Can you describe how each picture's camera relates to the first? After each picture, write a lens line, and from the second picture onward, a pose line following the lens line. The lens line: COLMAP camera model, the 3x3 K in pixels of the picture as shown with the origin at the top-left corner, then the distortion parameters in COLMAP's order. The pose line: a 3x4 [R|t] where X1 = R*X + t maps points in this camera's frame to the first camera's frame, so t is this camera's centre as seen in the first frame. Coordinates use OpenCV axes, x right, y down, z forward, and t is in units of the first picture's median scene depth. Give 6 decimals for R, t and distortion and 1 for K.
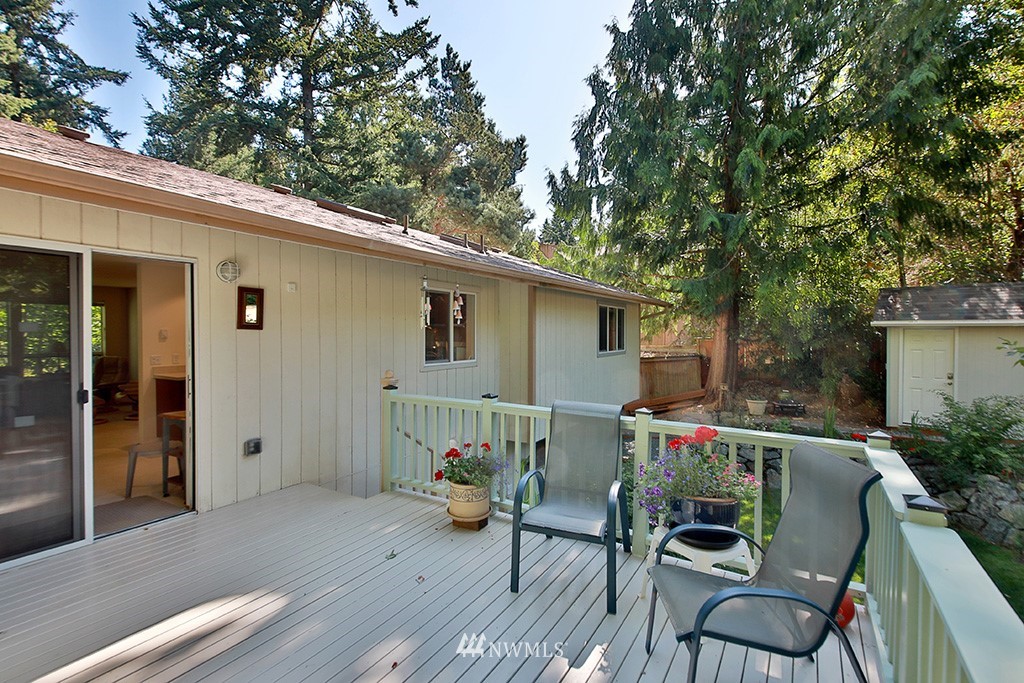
lens RADIAL K [[441.2, 0, 511.4], [0, 441.2, 337.5], [0, 0, 1]] dist [-0.002683, -0.000298]
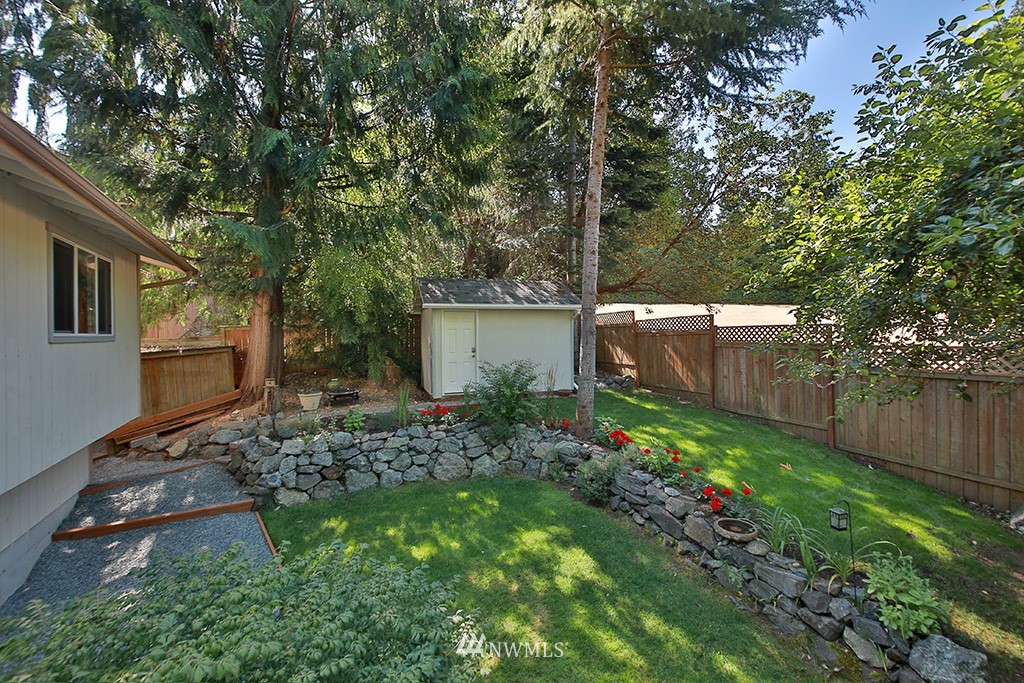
lens RADIAL K [[423.5, 0, 523.2], [0, 423.5, 326.2], [0, 0, 1]] dist [0.012464, -0.004421]
pose [[0.490105, -0.000711, 0.871663, 0.028190], [0.021825, 0.999696, -0.011456, 0.027204], [-0.871390, 0.024639, 0.489971, 0.208243]]
